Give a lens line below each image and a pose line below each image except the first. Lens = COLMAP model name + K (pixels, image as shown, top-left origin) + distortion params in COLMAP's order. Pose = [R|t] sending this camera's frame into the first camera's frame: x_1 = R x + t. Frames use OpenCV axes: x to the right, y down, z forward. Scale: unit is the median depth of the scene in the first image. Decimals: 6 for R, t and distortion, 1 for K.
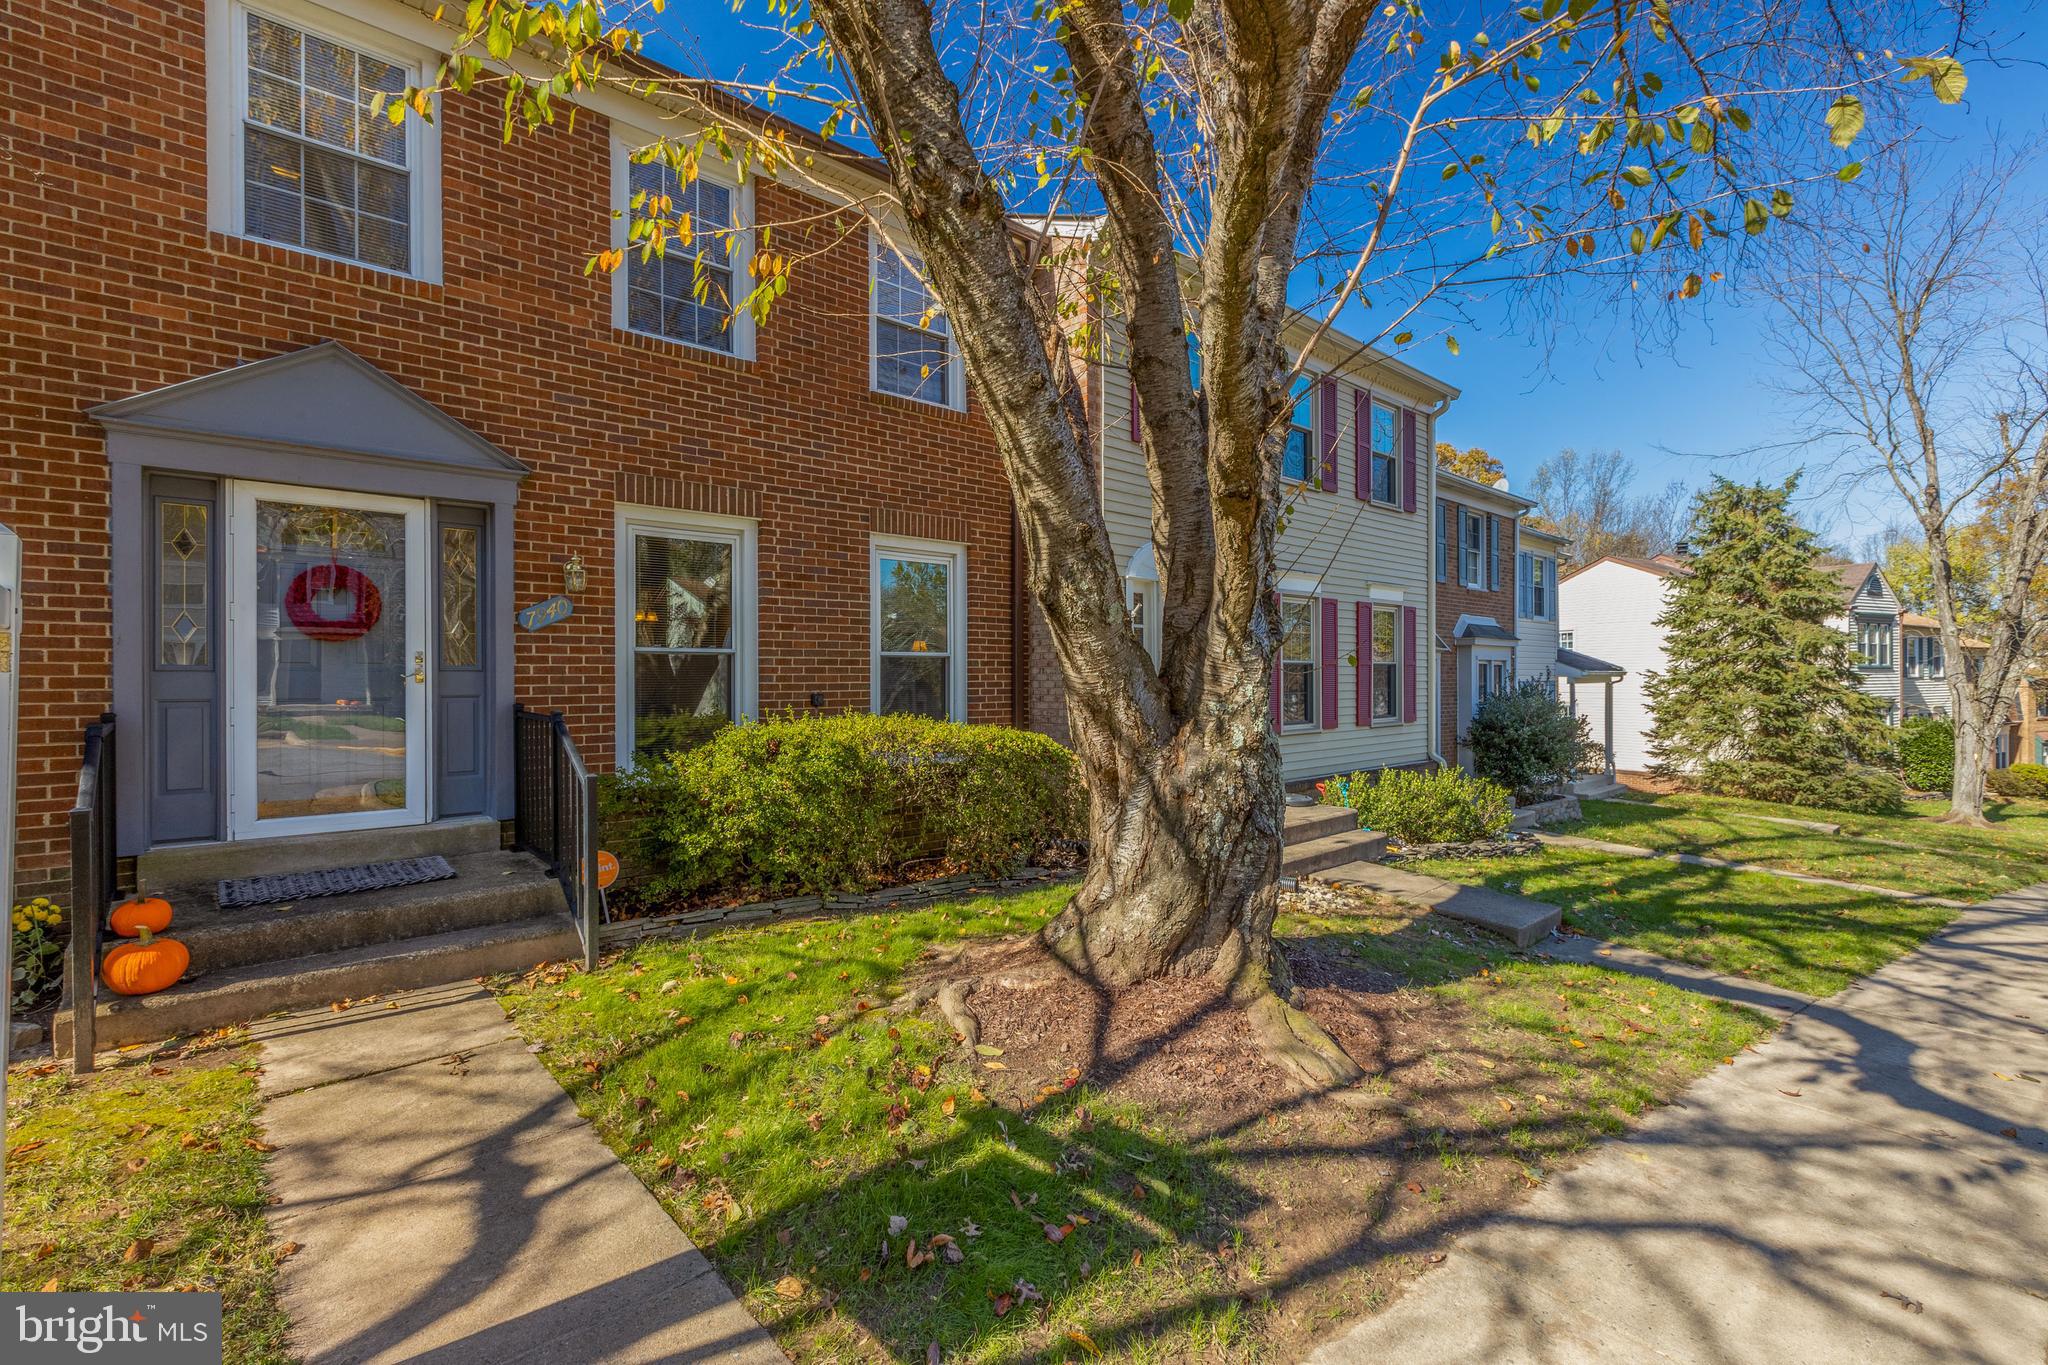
lens RADIAL K [[904.4, 0, 1029.1], [0, 904.4, 686.6], [0, 0, 1]] dist [0.001179, -0.001046]
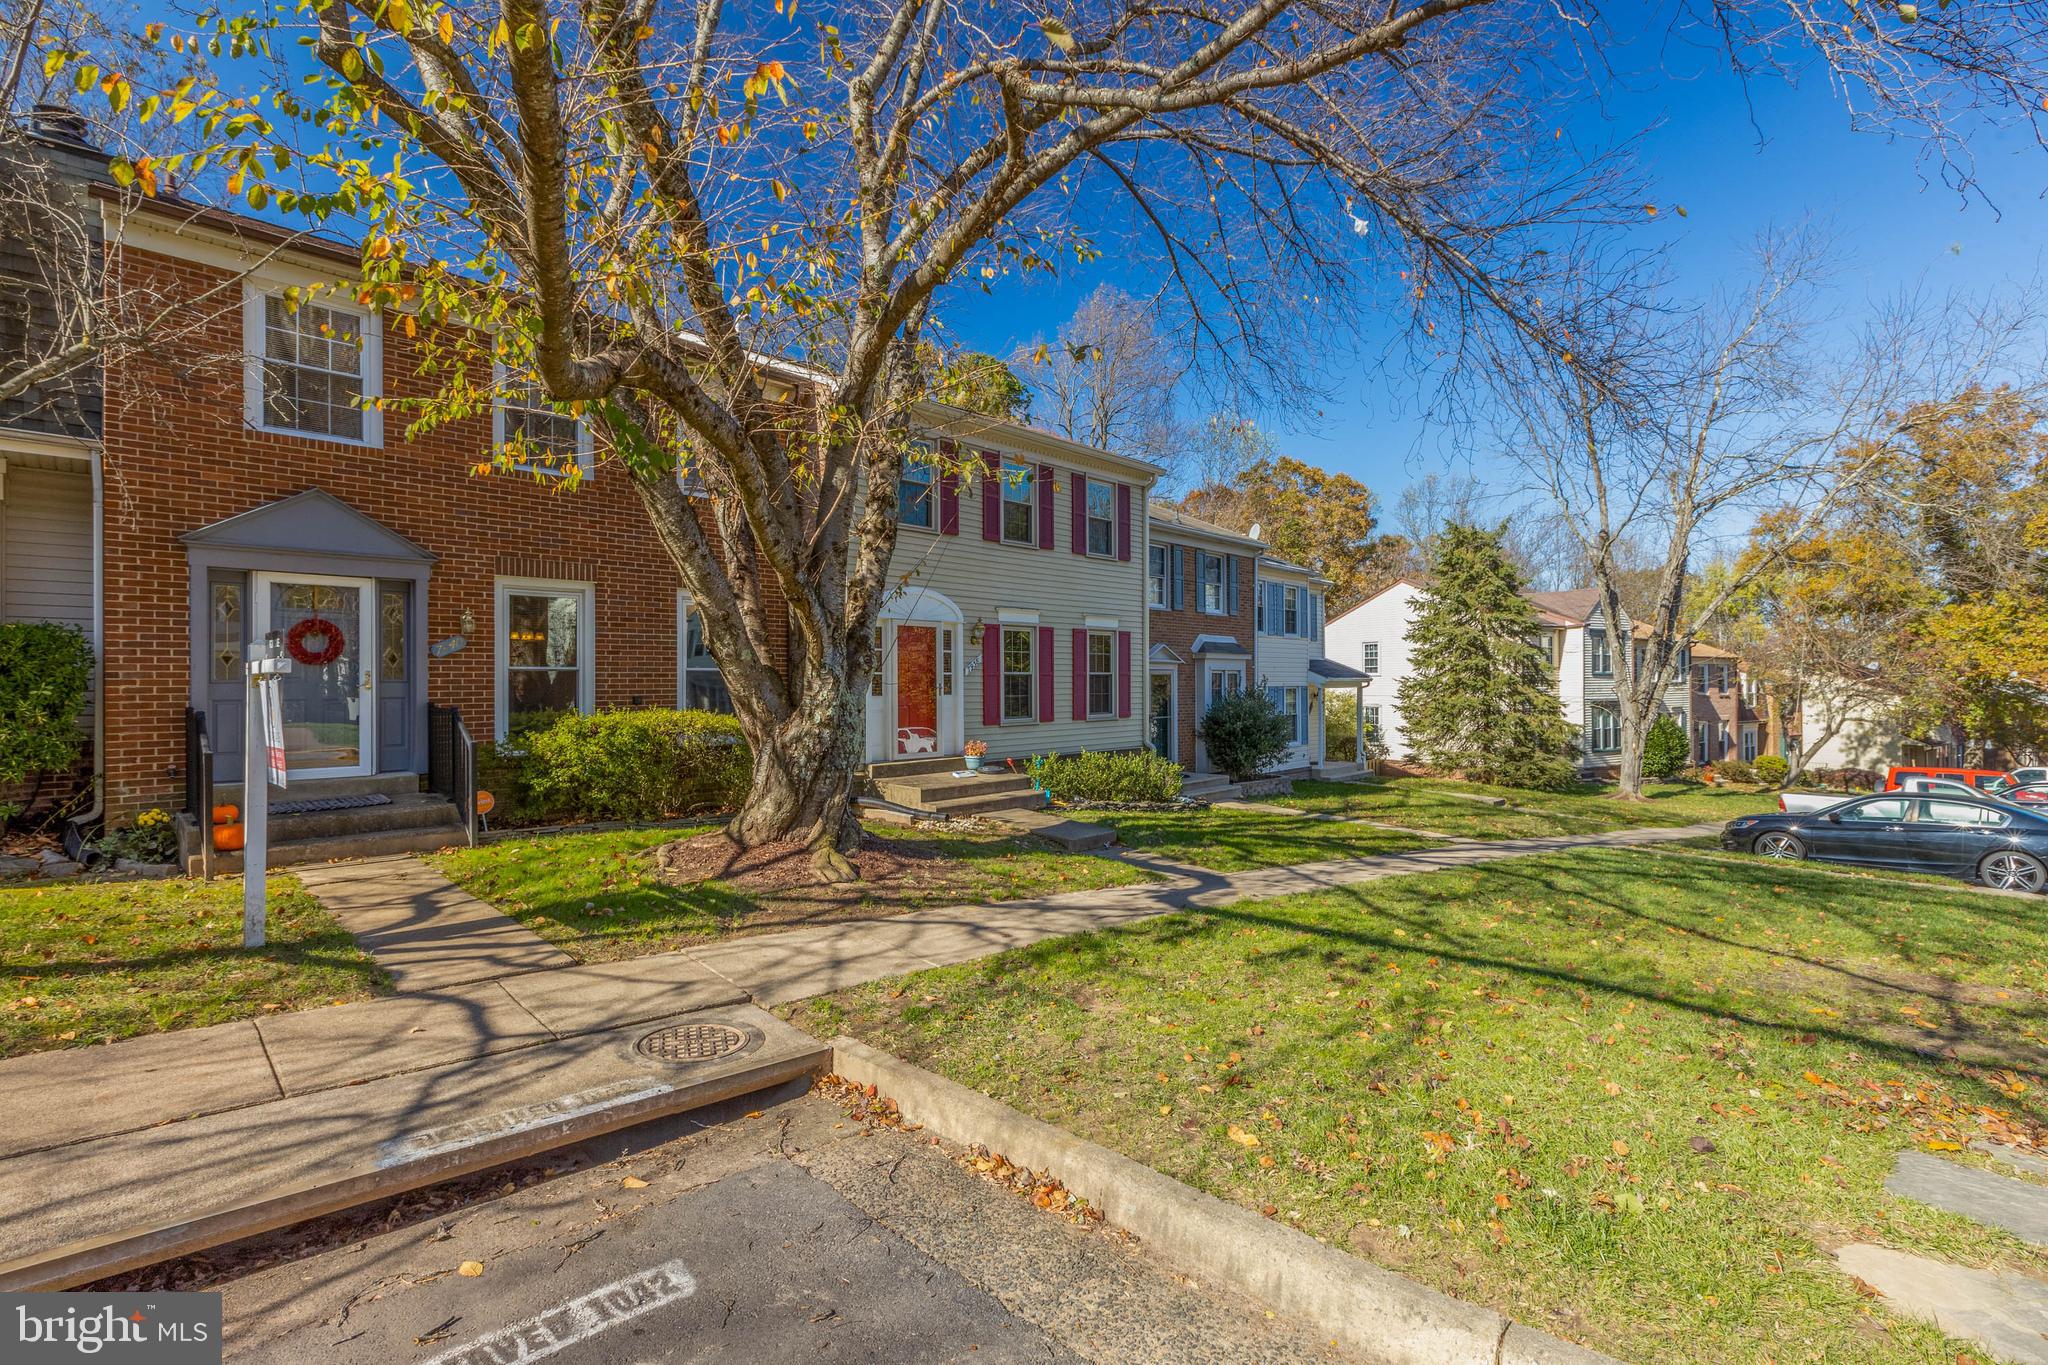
lens RADIAL K [[904.4, 0, 1028.7], [0, 904.4, 685.0], [0, 0, 1]] dist [0.001179, -0.001046]
pose [[0.997217, -0.000214, 0.074556, 0.387866], [0.000648, 0.999983, -0.005797, -0.002009], [-0.074553, 0.005829, 0.997200, -0.704858]]
